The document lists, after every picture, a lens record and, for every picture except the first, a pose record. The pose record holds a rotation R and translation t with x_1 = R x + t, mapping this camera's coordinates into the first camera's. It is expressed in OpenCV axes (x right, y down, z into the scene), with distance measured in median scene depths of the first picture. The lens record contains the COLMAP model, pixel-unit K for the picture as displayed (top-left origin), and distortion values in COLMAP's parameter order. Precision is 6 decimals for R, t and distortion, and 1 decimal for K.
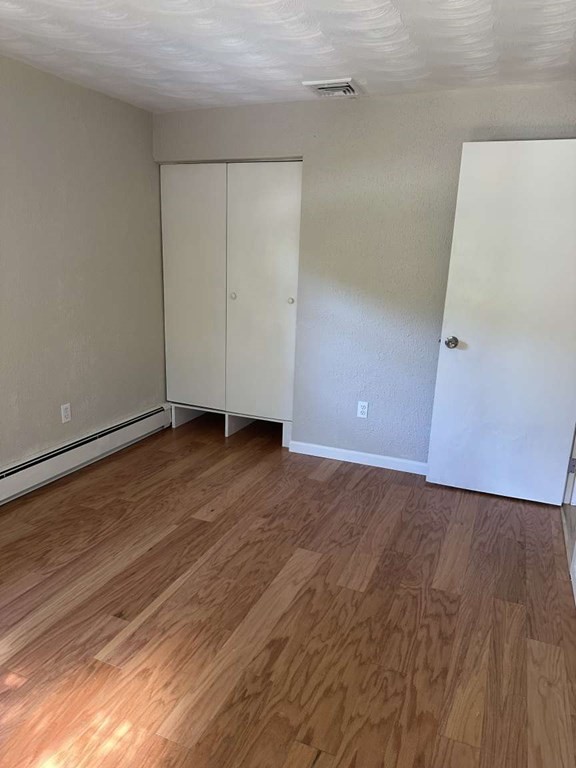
lens RADIAL K [[553.5, 0, 288.7], [0, 553.5, 384.9], [0, 0, 1]] dist [0.032500, -0.020552]
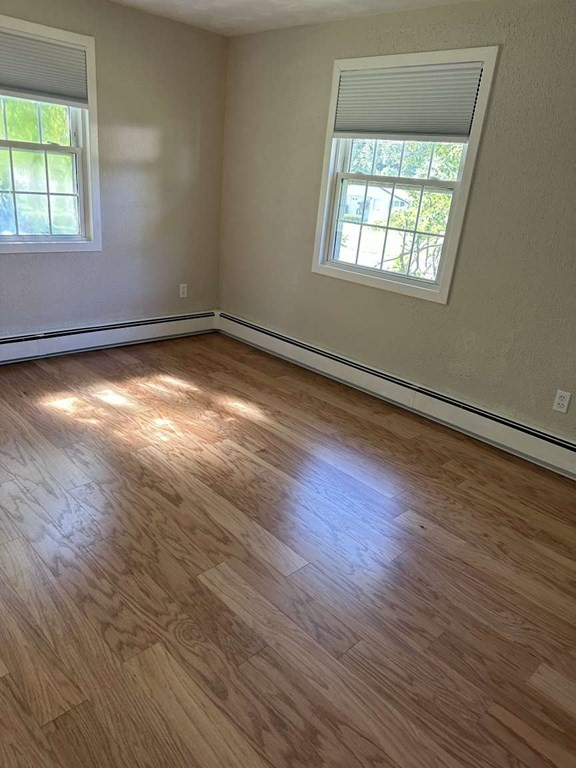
lens RADIAL K [[553.5, 0, 289.5], [0, 553.5, 383.6], [0, 0, 1]] dist [0.032500, -0.020552]
pose [[-0.393212, 0.268004, -0.879521, 0.797488], [-0.321635, 0.856045, 0.404645, -0.289210], [0.861357, 0.441996, -0.250408, 1.281003]]
